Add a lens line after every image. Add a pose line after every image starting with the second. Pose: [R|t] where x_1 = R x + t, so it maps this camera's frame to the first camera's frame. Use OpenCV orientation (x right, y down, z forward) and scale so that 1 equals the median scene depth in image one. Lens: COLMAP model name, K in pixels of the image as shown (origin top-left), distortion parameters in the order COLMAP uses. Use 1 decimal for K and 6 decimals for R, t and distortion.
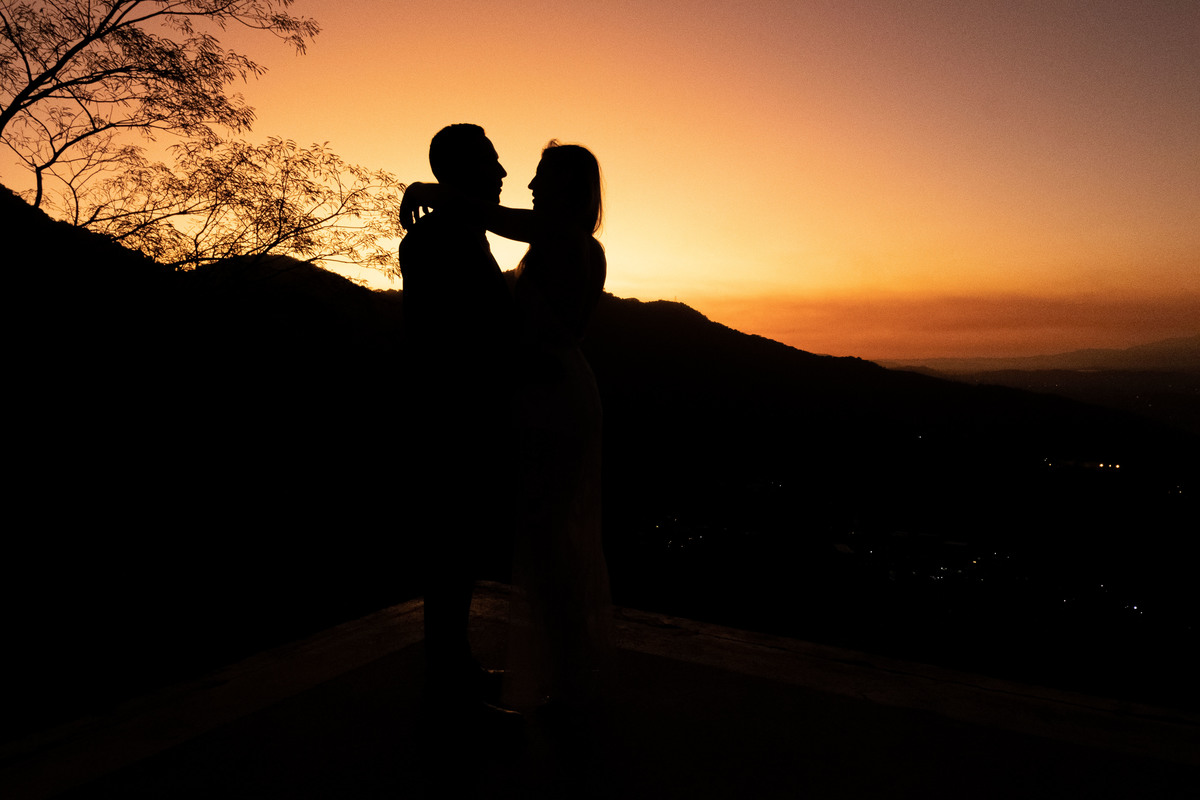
lens RADIAL K [[796.7, 0, 598.5], [0, 796.7, 404.4], [0, 0, 1]] dist [0.021243, -0.027034]
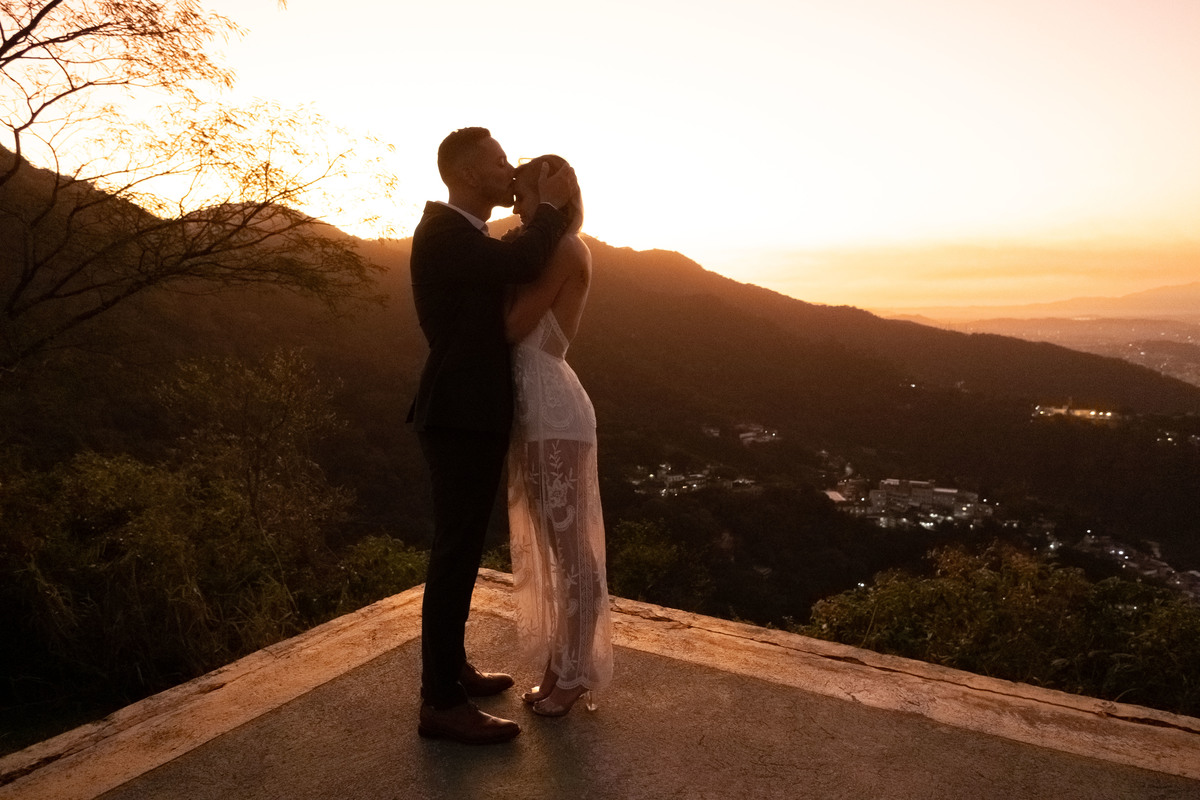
lens RADIAL K [[796.7, 0, 600.8], [0, 796.7, 401.4], [0, 0, 1]] dist [0.021243, -0.027034]
pose [[0.999948, -0.003425, 0.009583, 0.000761], [0.002851, 0.998241, 0.059216, -0.020739], [-0.009769, -0.059186, 0.998199, 0.002582]]
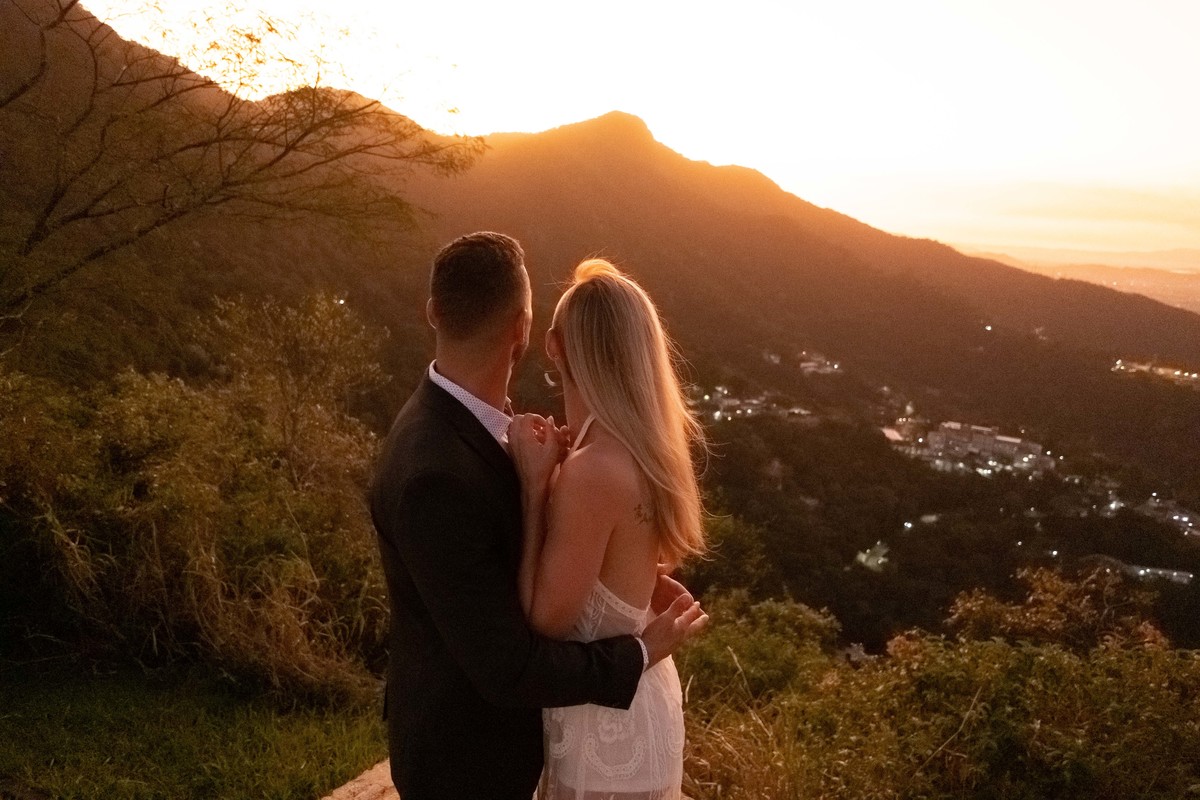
lens RADIAL K [[796.7, 0, 602.7], [0, 796.7, 399.3], [0, 0, 1]] dist [0.021243, -0.027034]
pose [[0.994799, 0.085065, -0.056027, -0.012165], [-0.074691, 0.983194, 0.166587, -0.088332], [0.069256, -0.161536, 0.984434, 0.121525]]
